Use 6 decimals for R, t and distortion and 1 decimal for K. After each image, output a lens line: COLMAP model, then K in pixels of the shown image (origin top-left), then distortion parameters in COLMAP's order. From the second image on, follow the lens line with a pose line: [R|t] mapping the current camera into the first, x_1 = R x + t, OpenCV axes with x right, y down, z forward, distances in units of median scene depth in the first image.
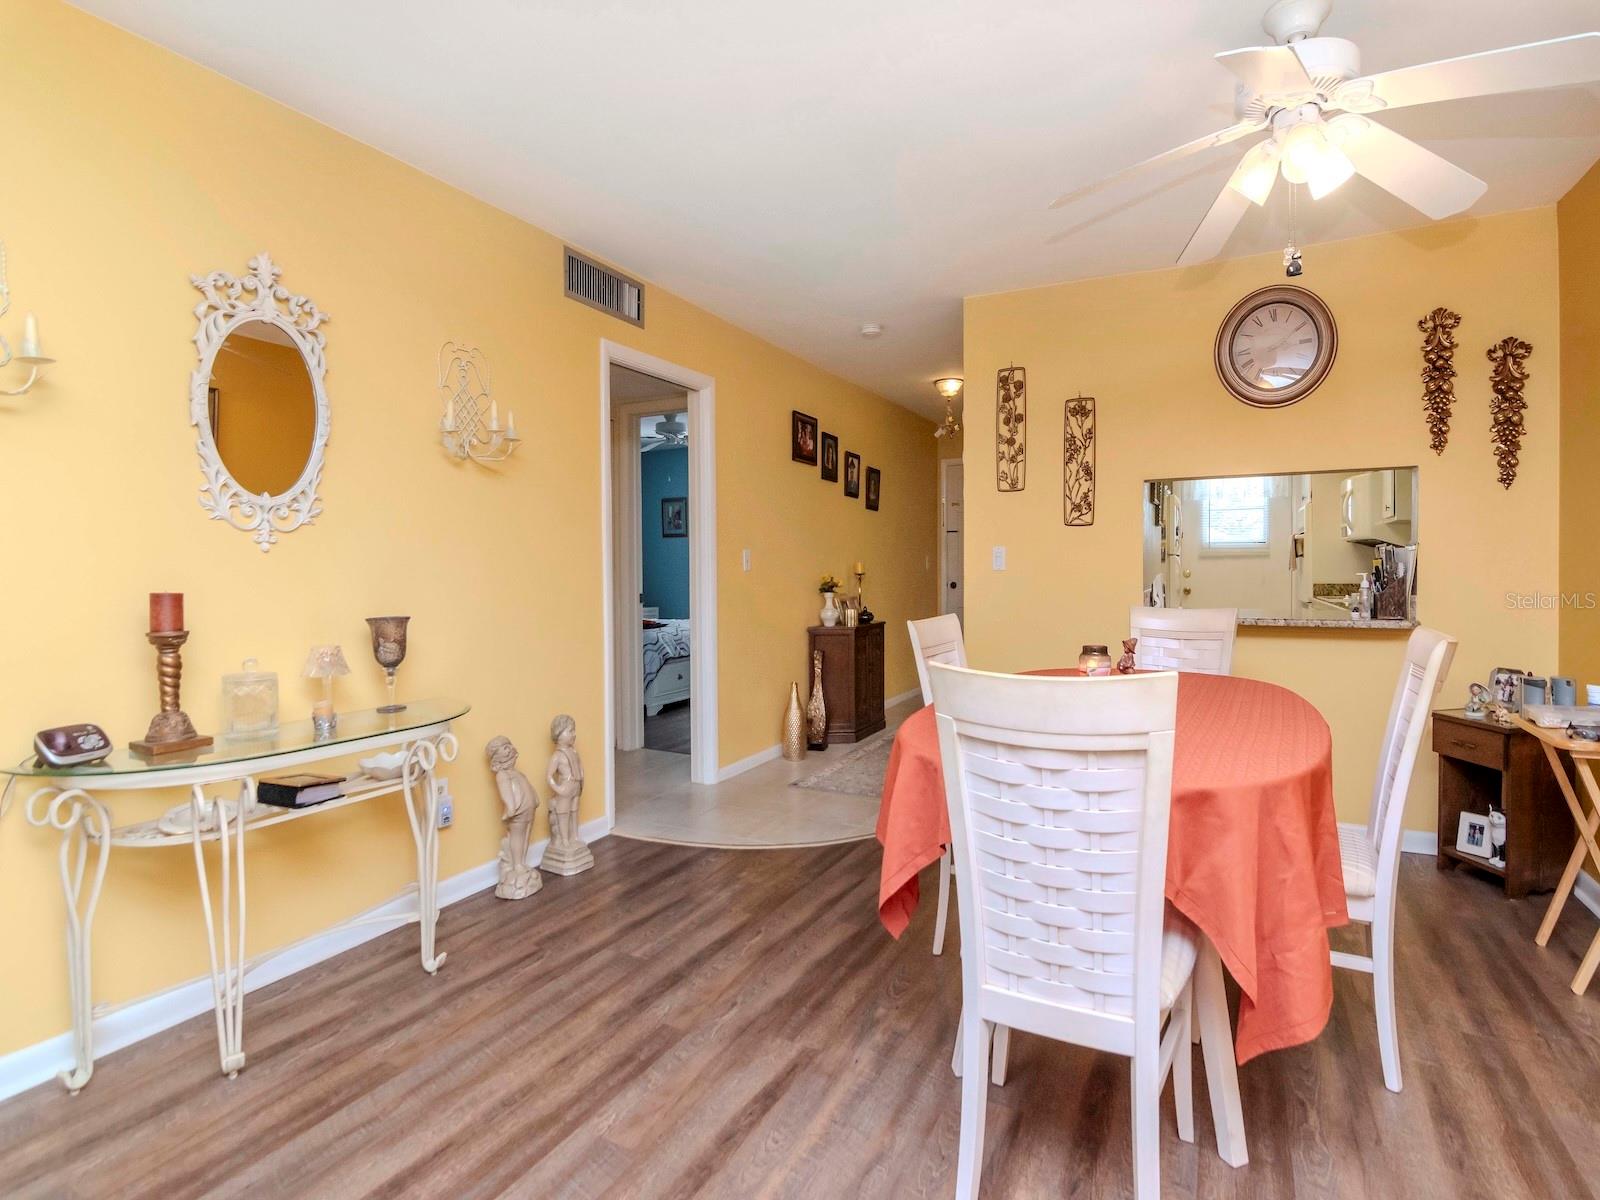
lens RADIAL K [[816.5, 0, 808.6], [0, 816.5, 594.1], [0, 0, 1]] dist [-0.010180, -0.000884]
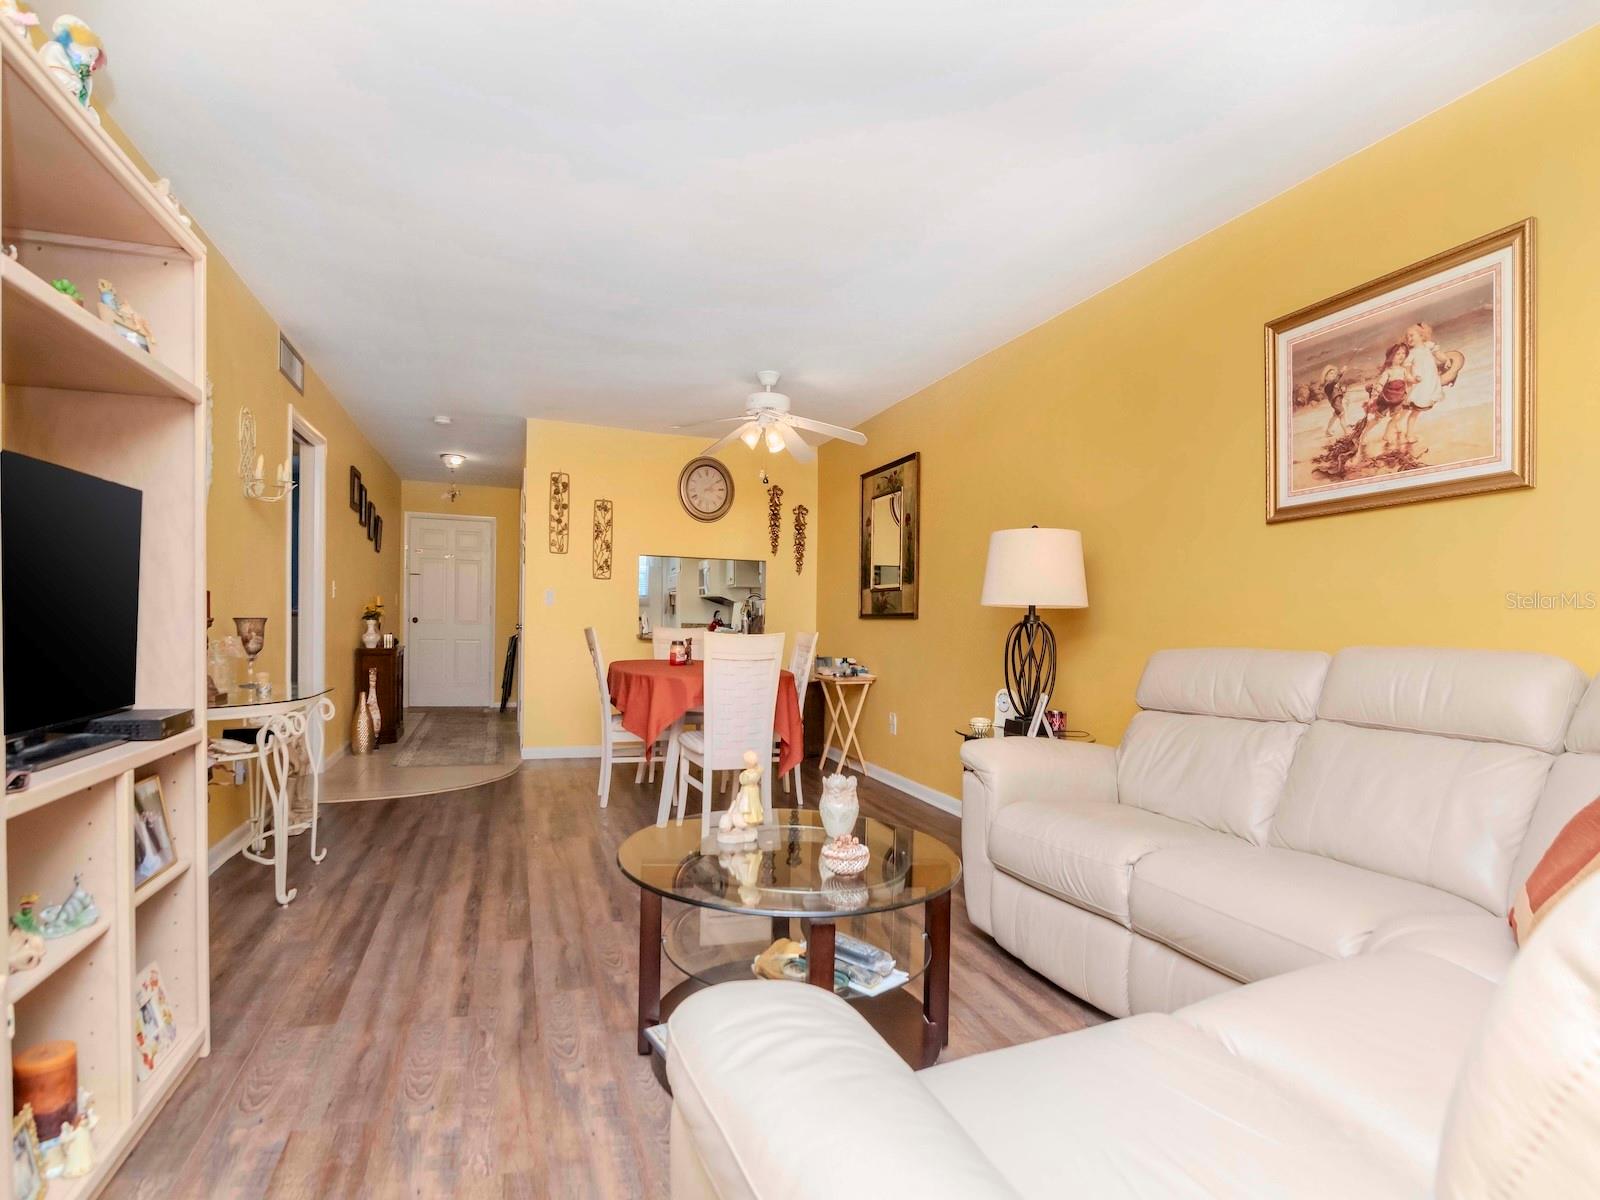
lens RADIAL K [[805.1, 0, 798.9], [0, 805.1, 652.2], [0, 0, 1]] dist [-0.003221, -0.000953]
pose [[0.681596, -0.002473, 0.731724, -0.657392], [-0.004720, 0.999959, 0.007776, 0.053761], [-0.731713, -0.008753, 0.681556, -0.427227]]
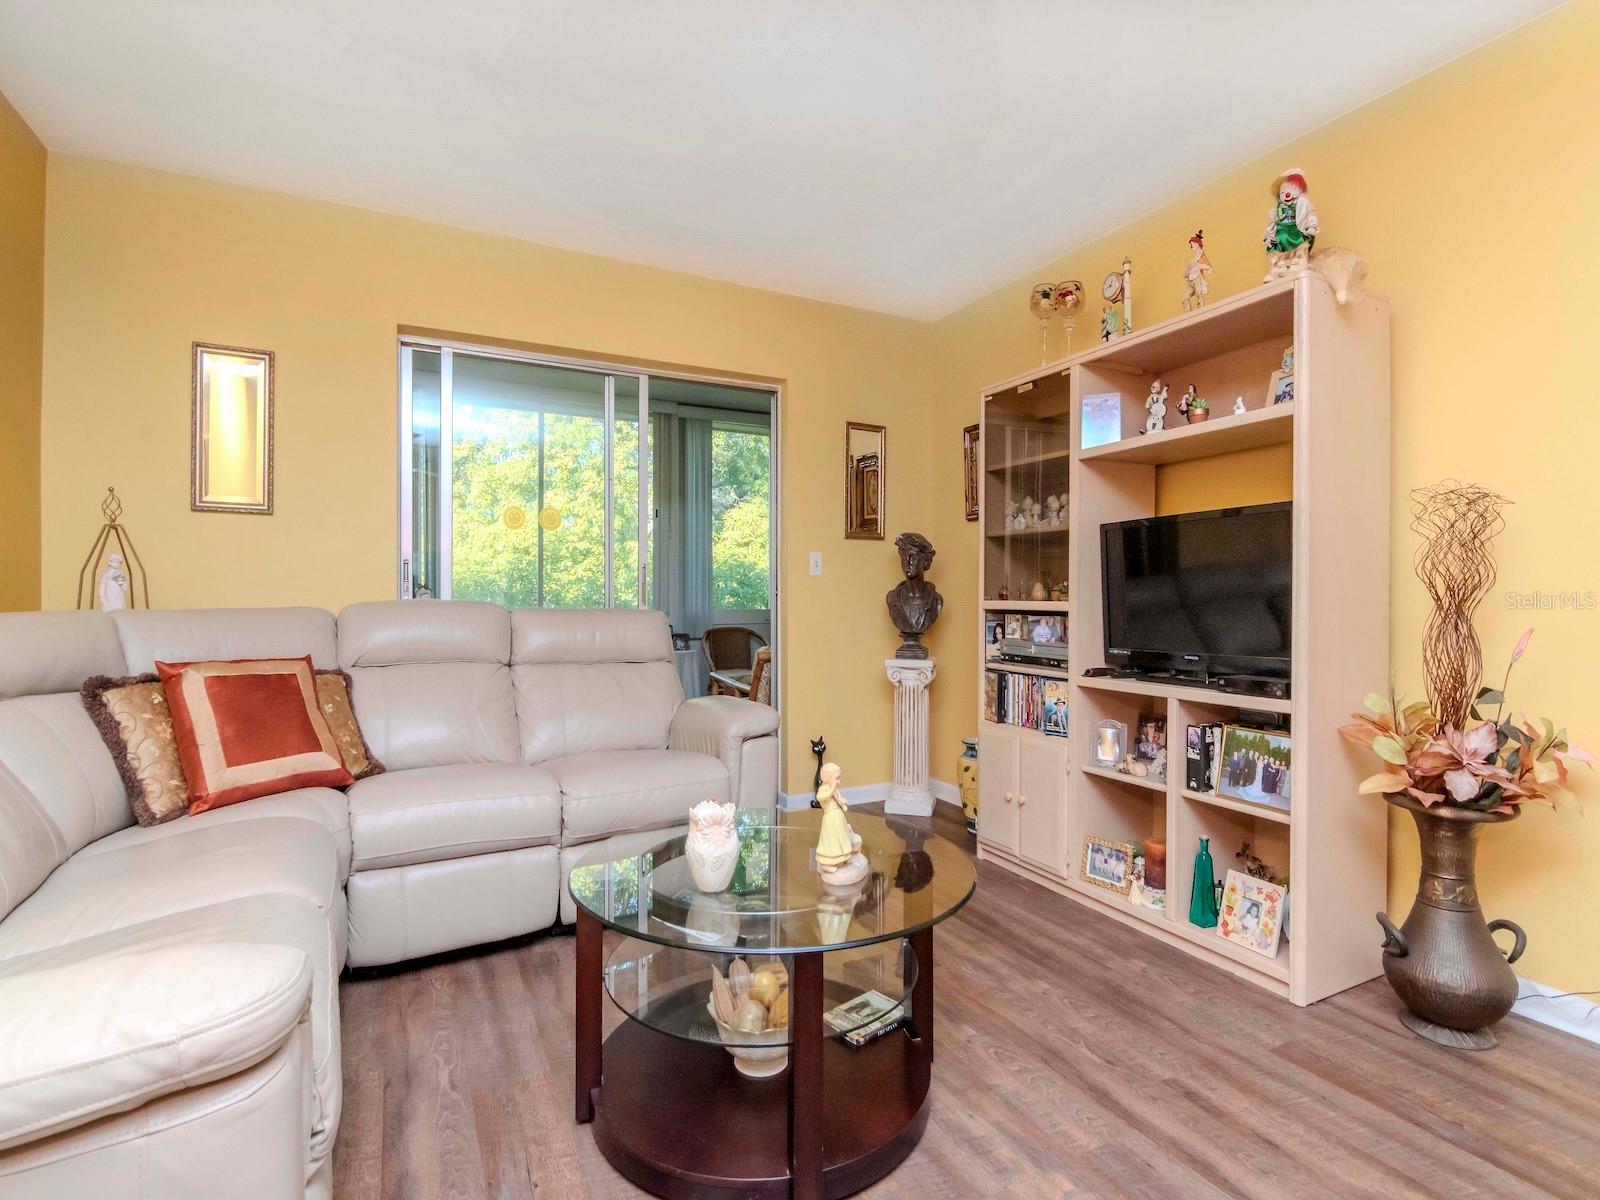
lens RADIAL K [[789.8, 0, 811.8], [0, 789.8, 592.3], [0, 0, 1]] dist [0.001021, -0.000075]
pose [[-0.577579, 0.005746, -0.816314, 0.196001], [-0.024597, 0.999399, 0.024438, 0.021625], [0.815964, 0.034194, -0.577091, 0.311533]]
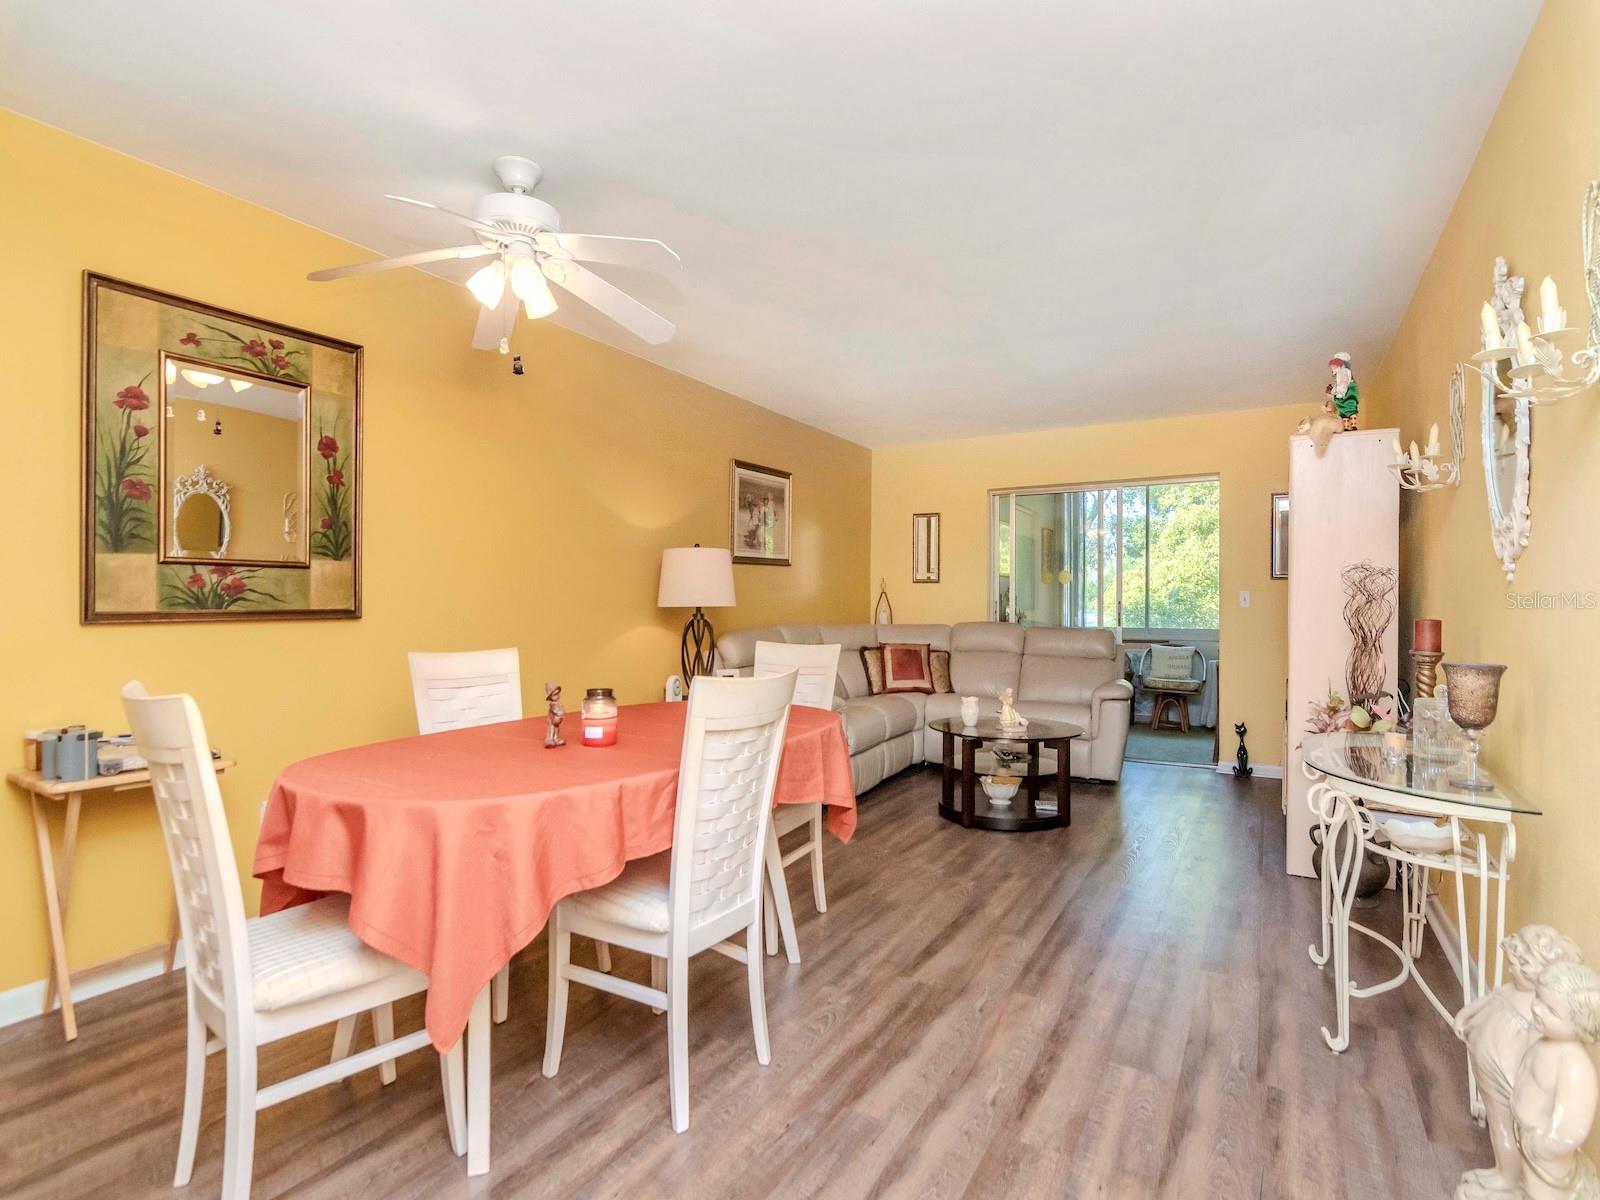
lens RADIAL K [[779.8, 0, 803.4], [0, 779.8, 609.0], [0, 0, 1]] dist [-0.002730, -0.000706]
pose [[-0.998158, 0.005489, 0.060413, 0.050452], [0.007785, 0.999254, 0.037835, -0.041533], [-0.060160, 0.038236, -0.997456, 1.333155]]
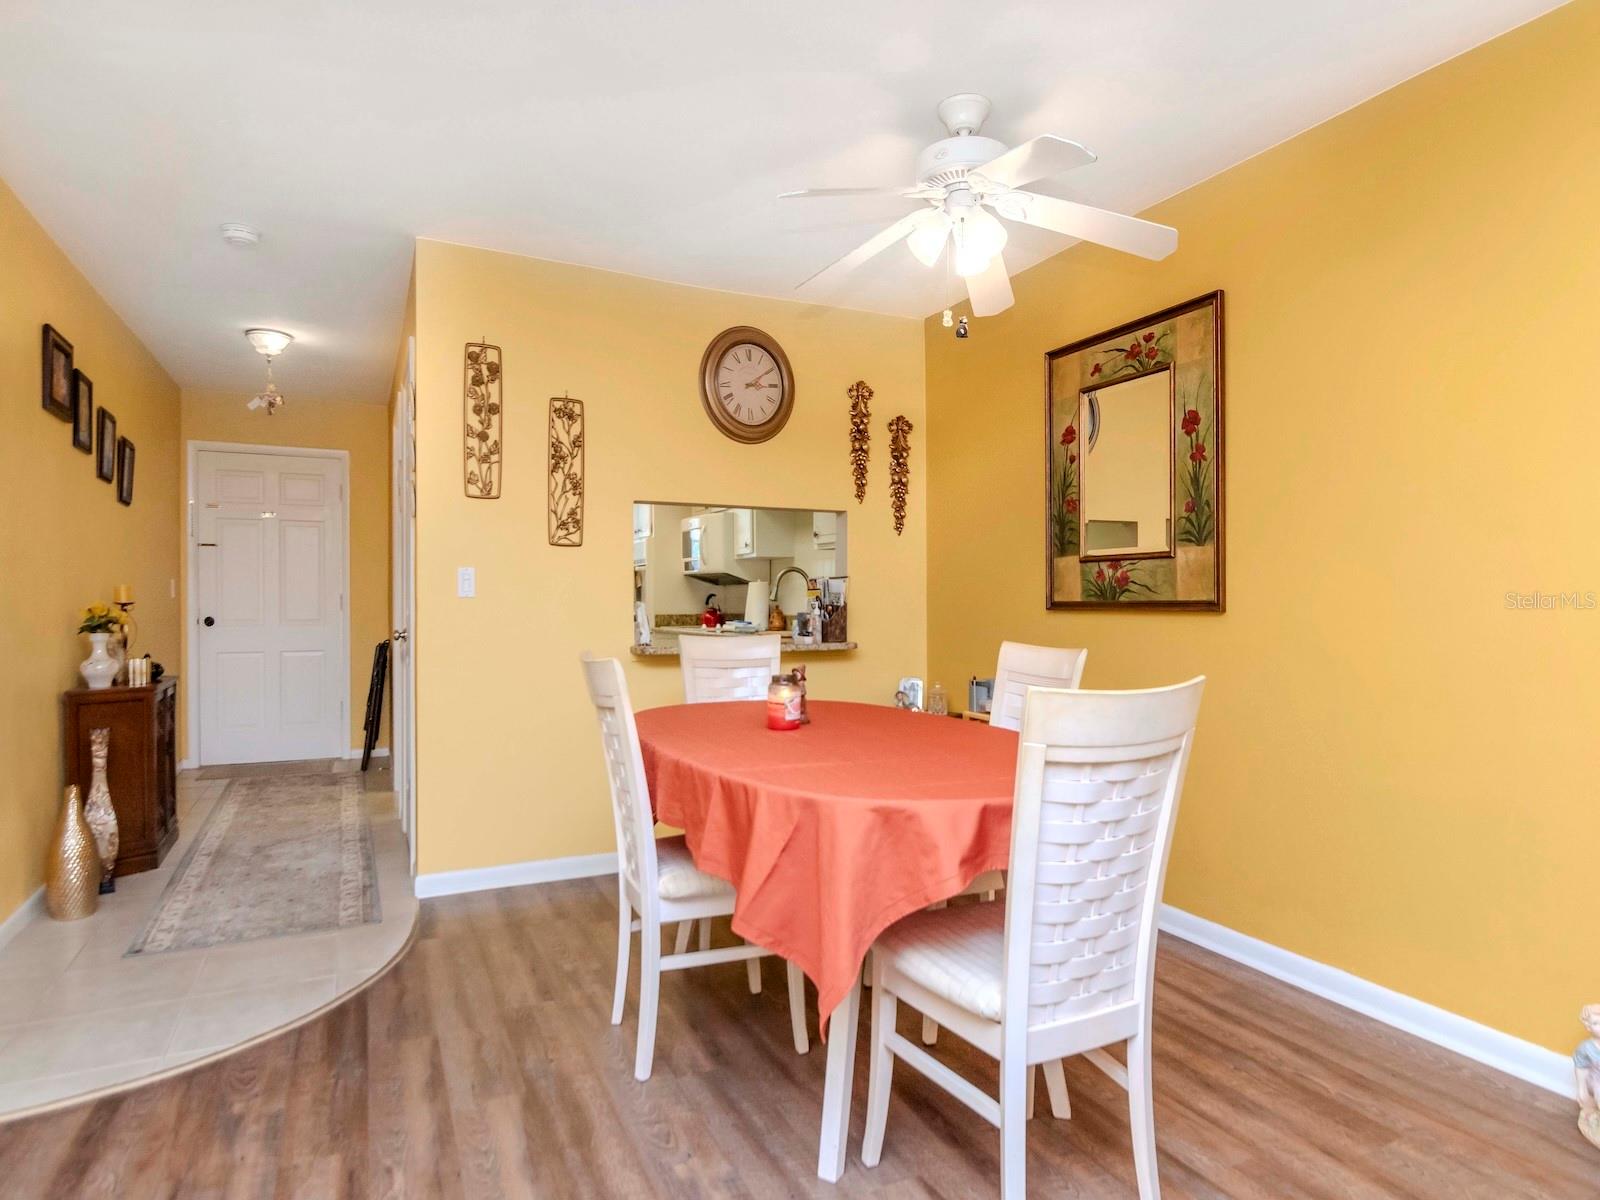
lens RADIAL K [[921.6, 0, 827.9], [0, 921.6, 613.1], [0, 0, 1]] dist [-0.001856, 0.000210]
pose [[0.585294, -0.003444, 0.810814, -0.343130], [0.020177, 0.999743, -0.010318, 0.002639], [-0.810570, 0.022399, 0.585213, 0.242474]]
